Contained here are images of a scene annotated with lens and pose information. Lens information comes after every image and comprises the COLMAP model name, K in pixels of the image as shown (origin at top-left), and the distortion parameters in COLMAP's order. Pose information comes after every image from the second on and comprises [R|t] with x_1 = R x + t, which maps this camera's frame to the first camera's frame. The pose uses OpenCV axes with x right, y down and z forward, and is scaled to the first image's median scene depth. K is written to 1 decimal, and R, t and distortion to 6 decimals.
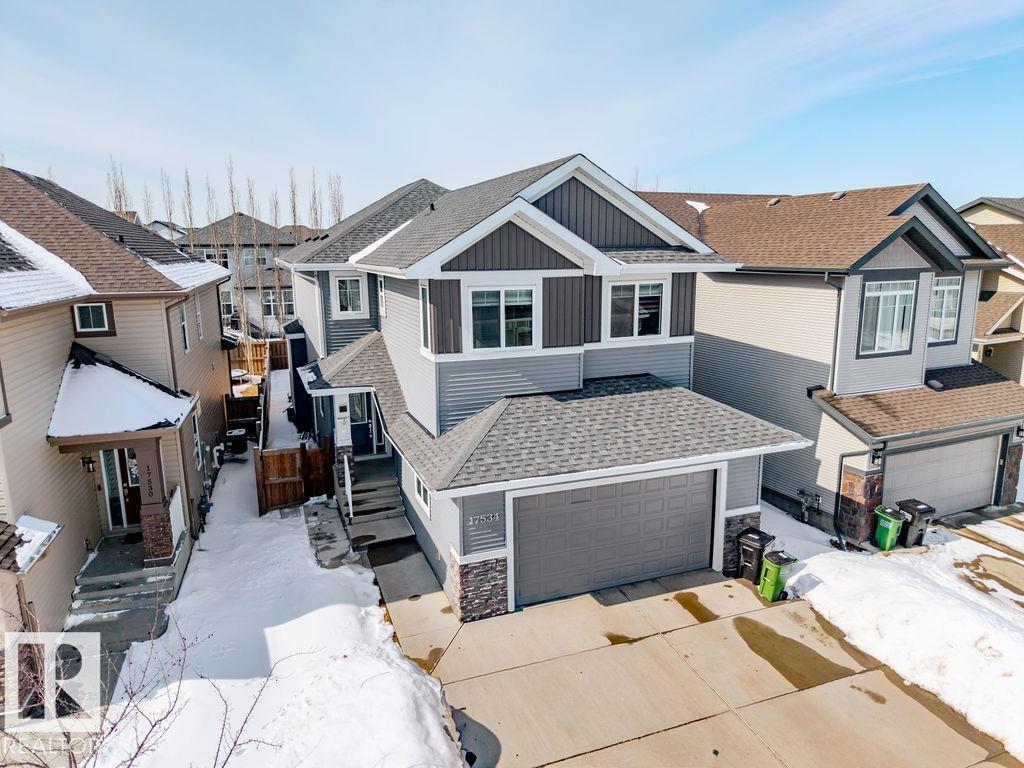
lens RADIAL K [[692.6, 0, 514.0], [0, 692.6, 386.1], [0, 0, 1]] dist [-0.010756, -0.000177]
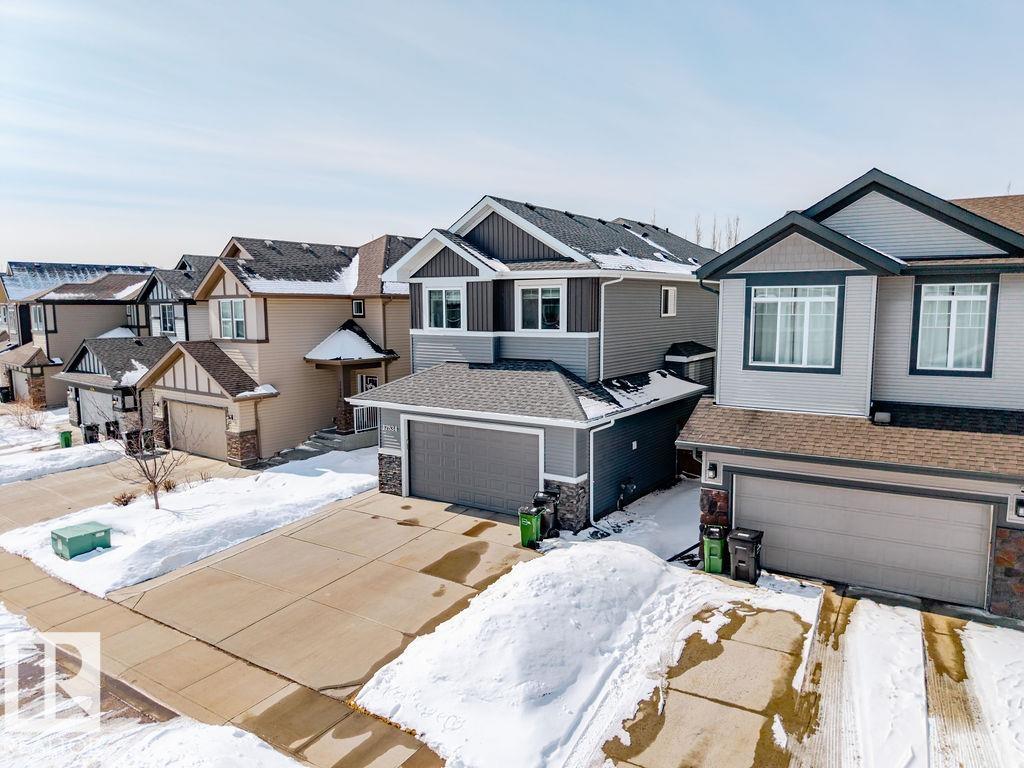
lens RADIAL K [[692.6, 0, 510.7], [0, 692.6, 381.5], [0, 0, 1]] dist [-0.010756, -0.000177]
pose [[0.566792, 0.096475, -0.818193, 1.219557], [-0.163953, 0.986464, 0.002740, 0.029506], [0.807382, 0.132592, 0.574937, 0.240491]]
